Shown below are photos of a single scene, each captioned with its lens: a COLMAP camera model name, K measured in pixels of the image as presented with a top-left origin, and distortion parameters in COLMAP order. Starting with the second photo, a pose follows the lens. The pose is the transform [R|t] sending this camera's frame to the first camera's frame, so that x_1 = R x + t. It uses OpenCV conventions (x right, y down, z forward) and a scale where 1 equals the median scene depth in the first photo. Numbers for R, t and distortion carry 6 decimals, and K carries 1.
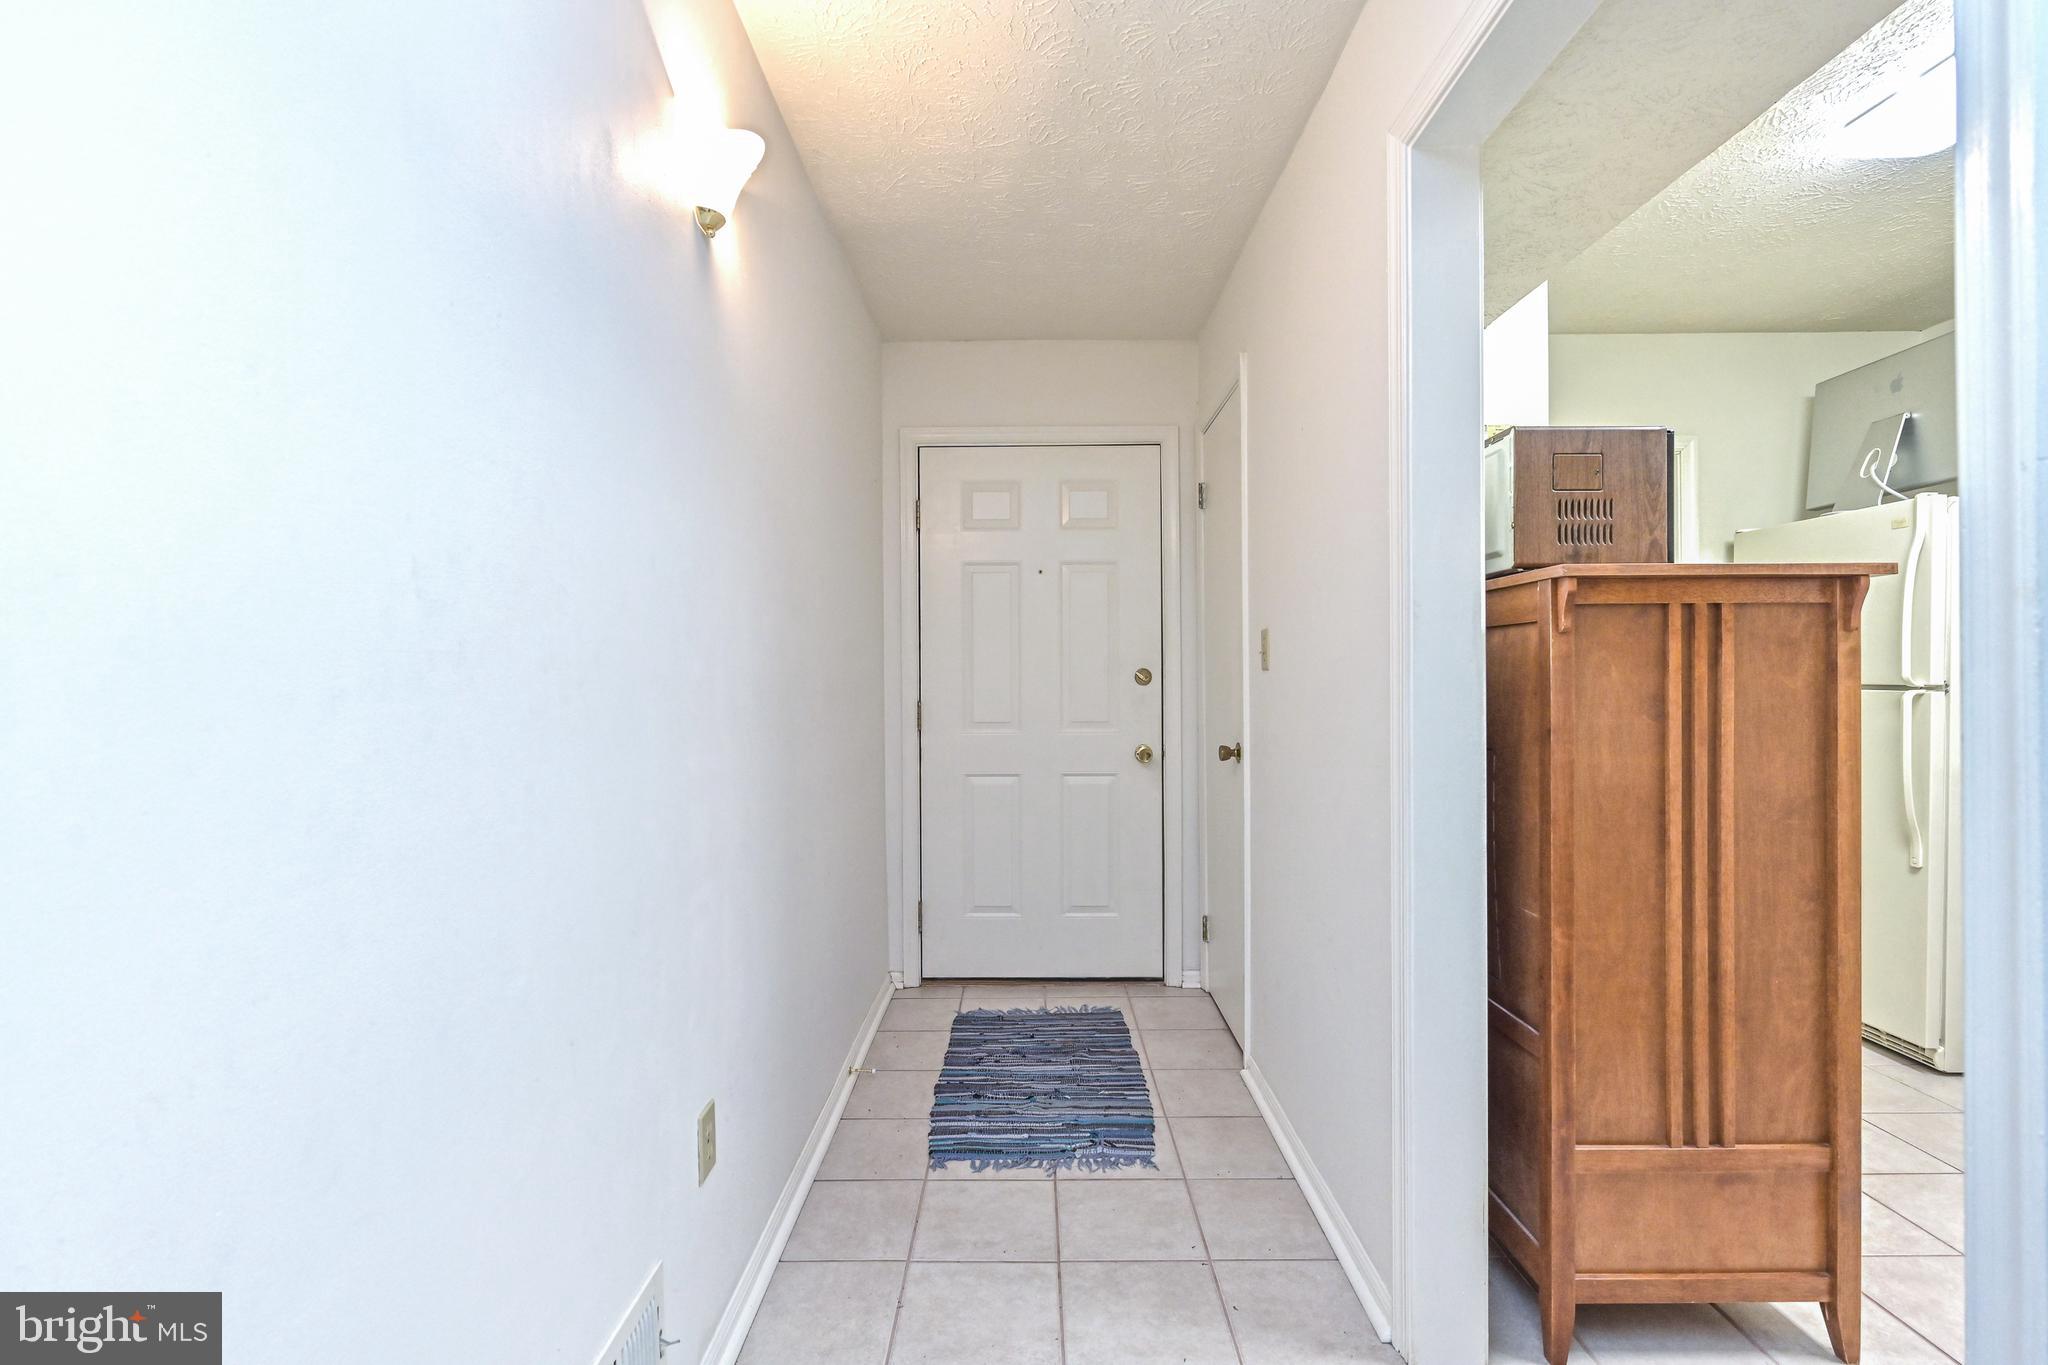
lens RADIAL K [[955.1, 0, 1027.2], [0, 955.1, 678.7], [0, 0, 1]] dist [-0.001942, -0.000072]
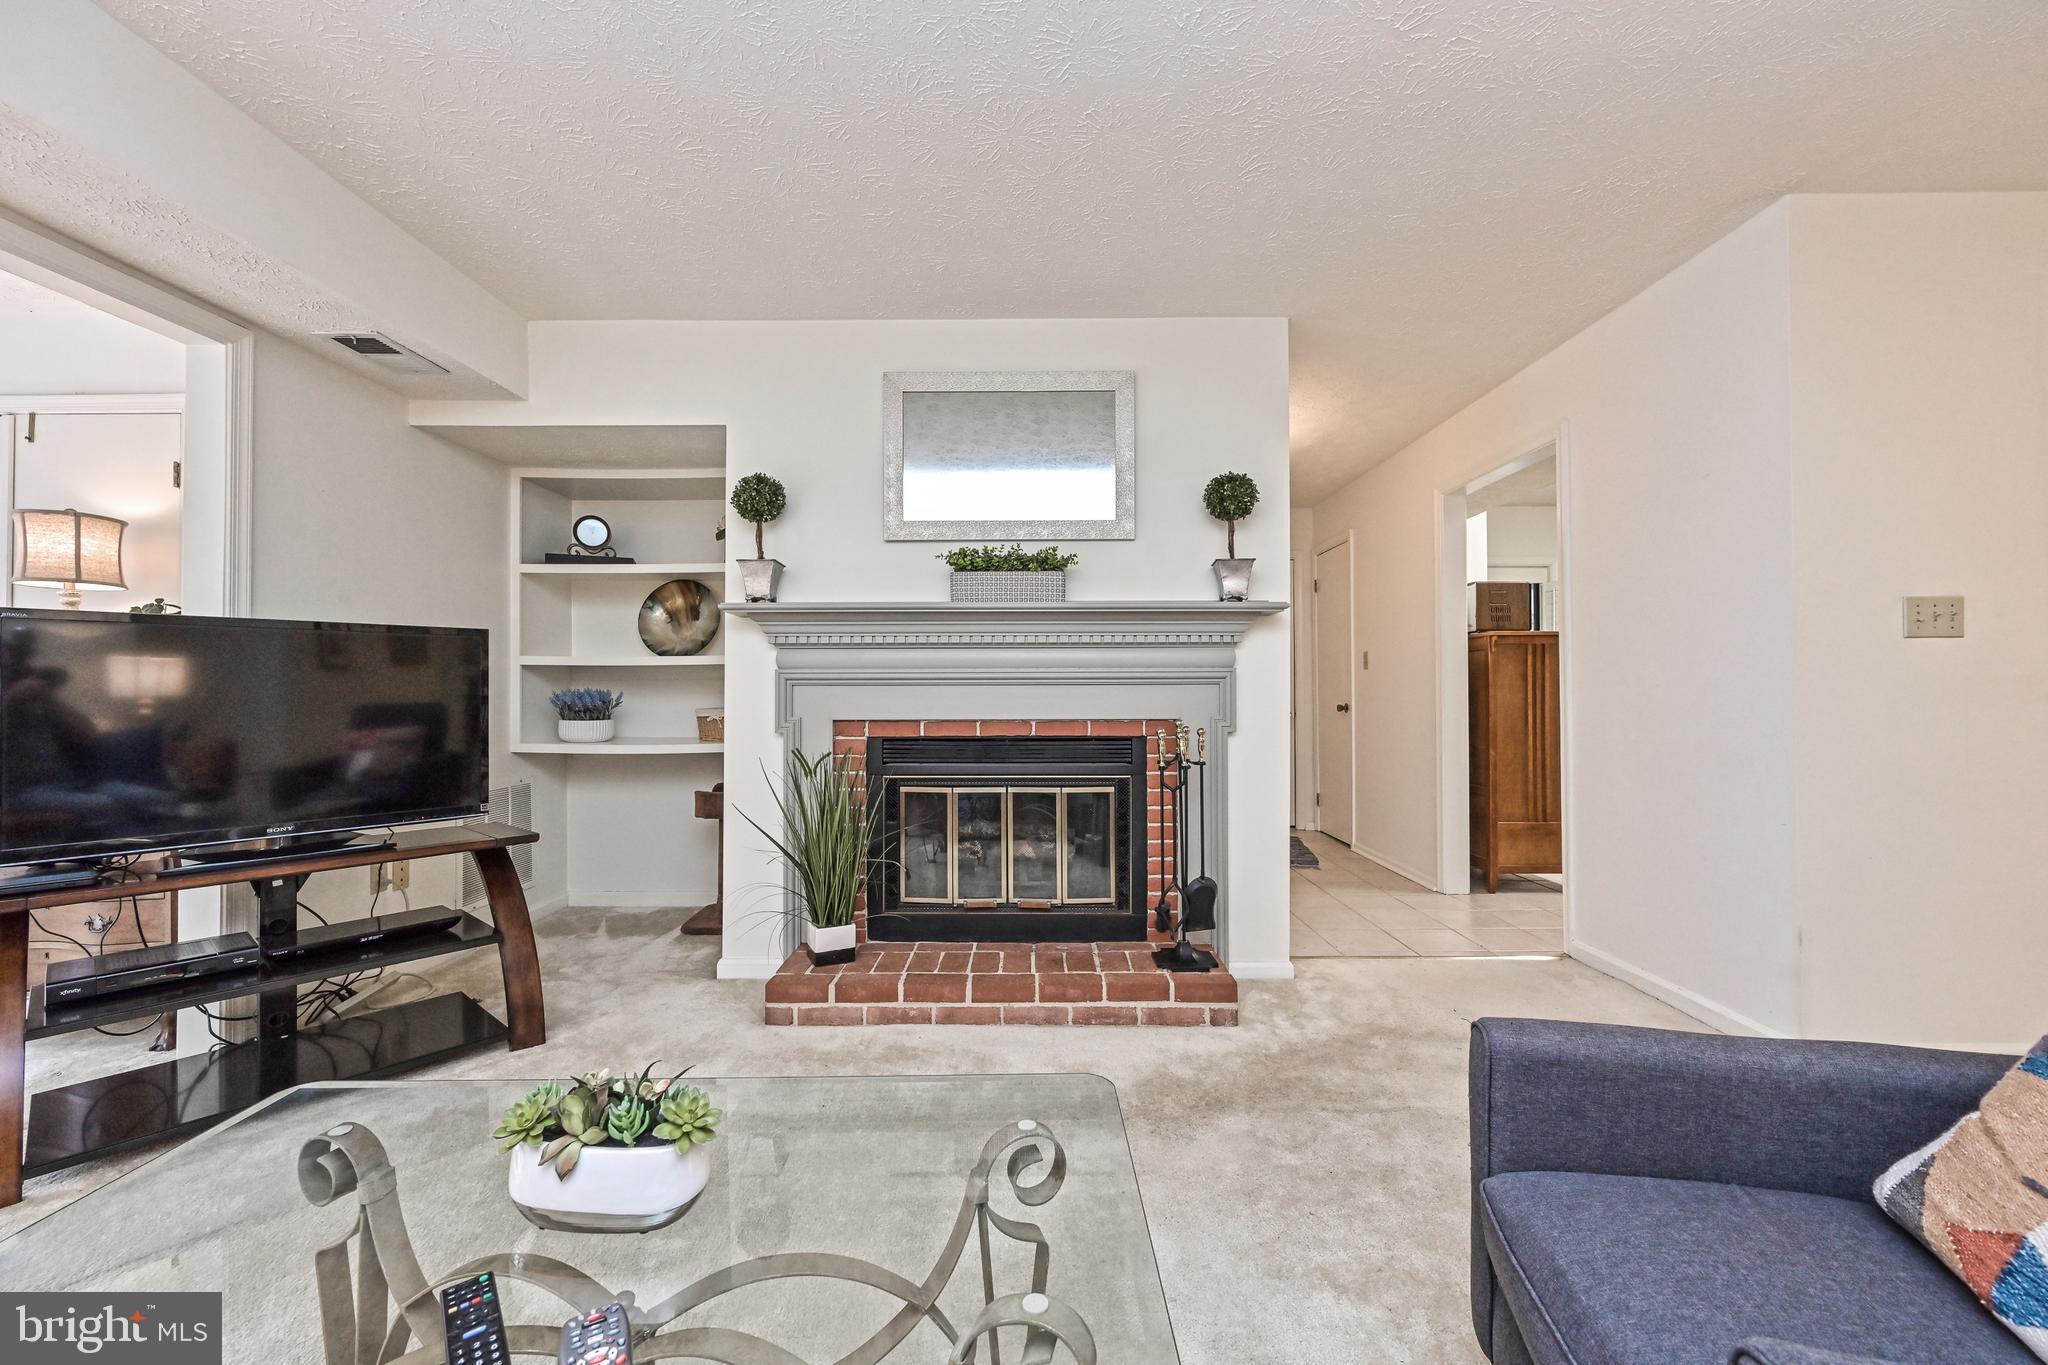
lens RADIAL K [[813.5, 0, 1032.9], [0, 813.5, 685.0], [0, 0, 1]] dist [-0.000406, 0.000038]
pose [[0.999943, 0.002314, -0.010413, -0.787373], [-0.002421, 0.999944, -0.010273, 0.074335], [0.010388, 0.010298, 0.999893, -1.440379]]
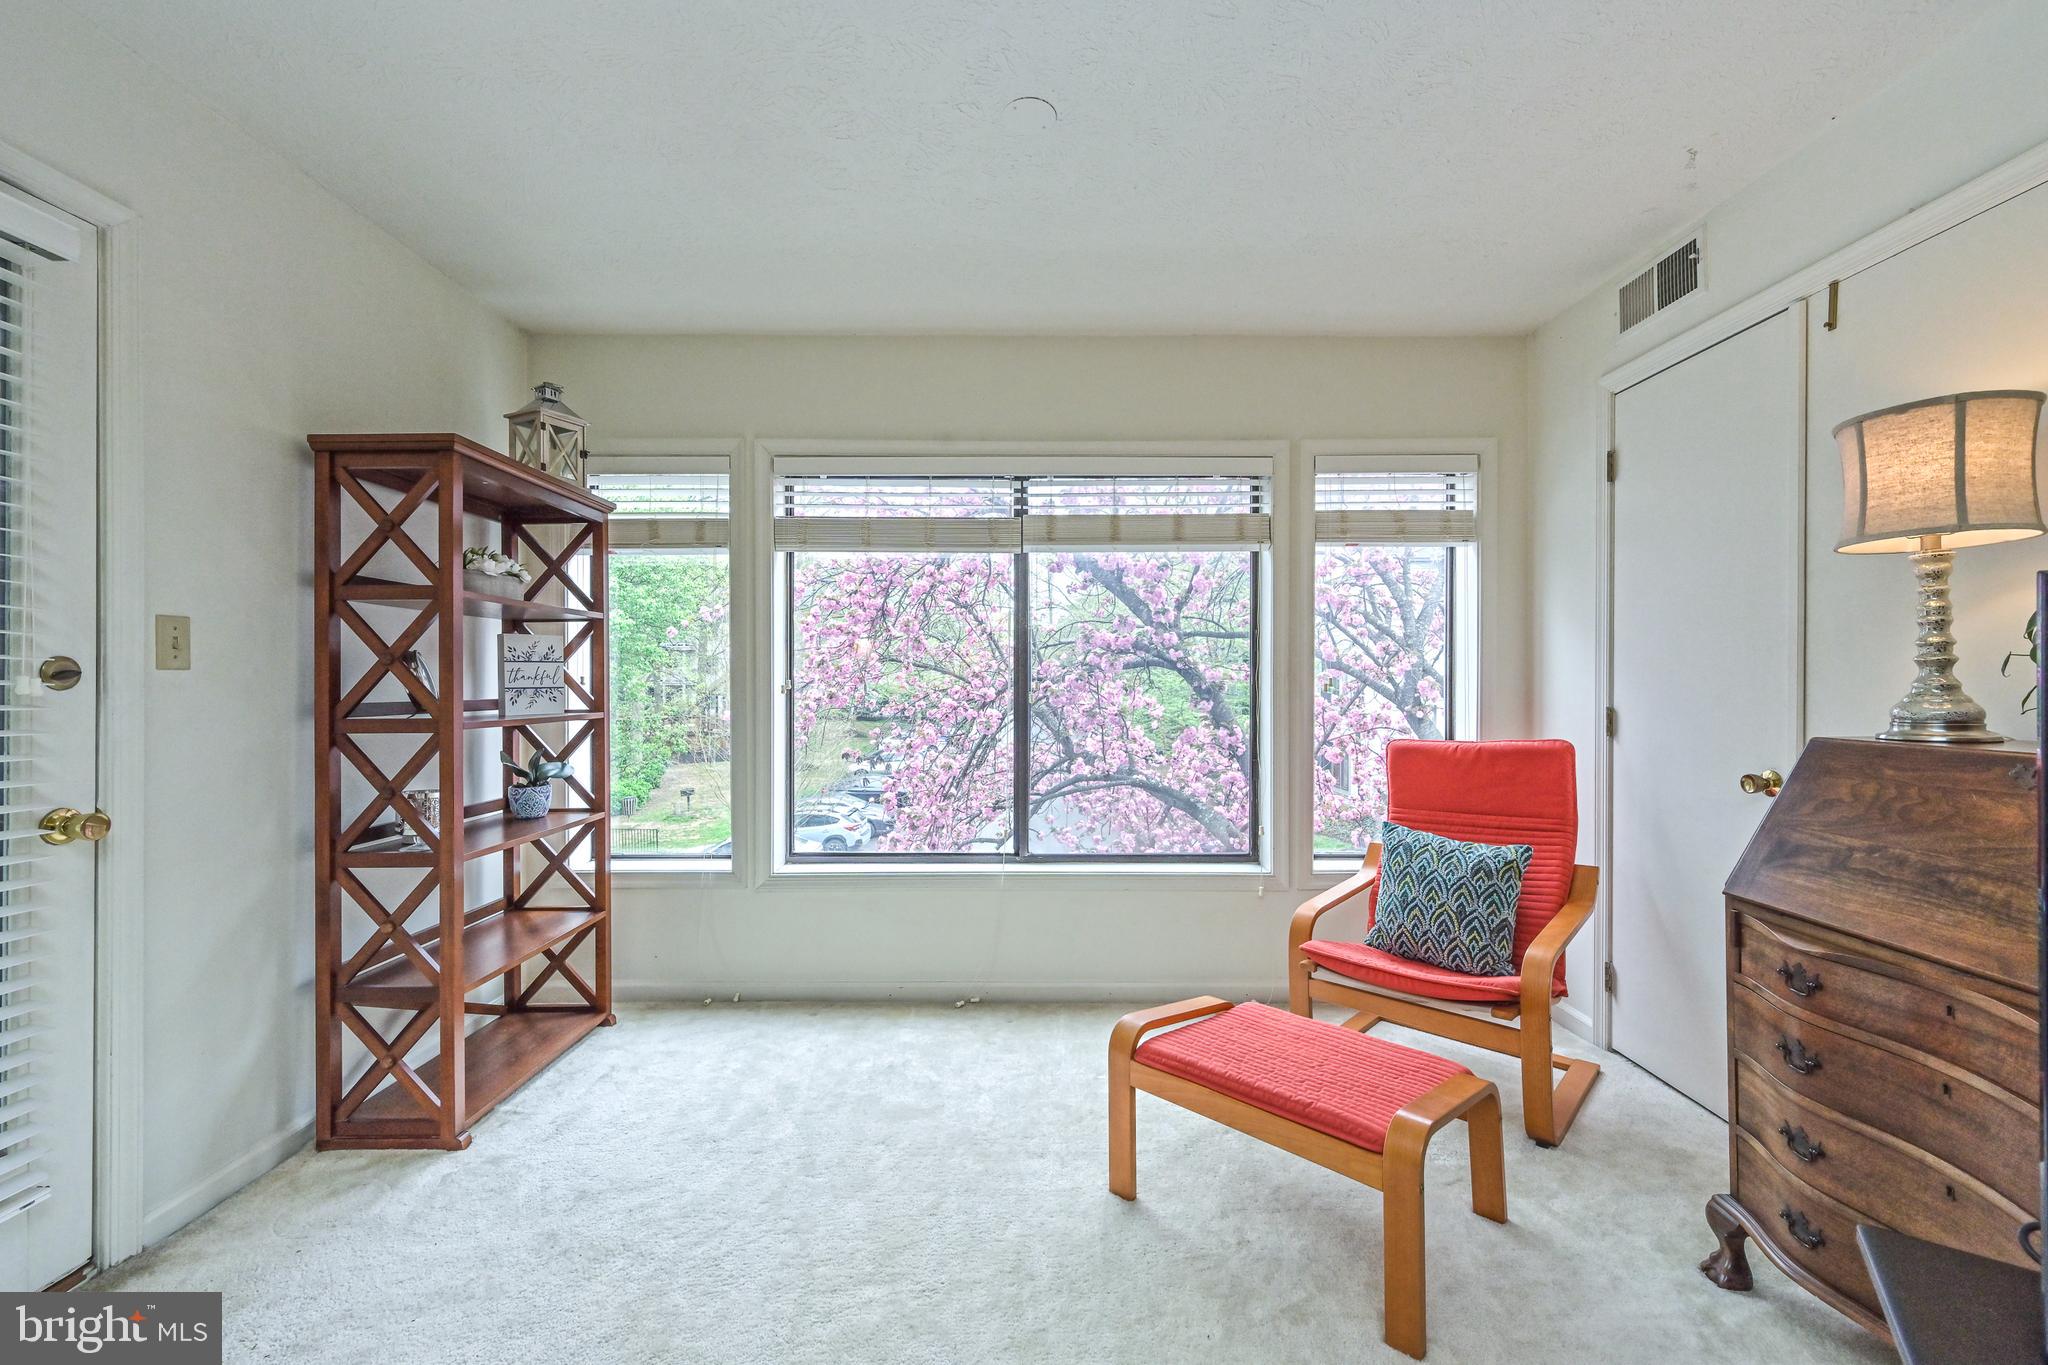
lens RADIAL K [[822.9, 0, 1024.7], [0, 822.9, 675.6], [0, 0, 1]] dist [0.000310, 0.000001]
pose [[-0.001138, 0.002051, -0.999997, -1.769975], [-0.002639, 0.999994, 0.002054, 0.012937], [0.999996, 0.002641, -0.001133, -0.855130]]
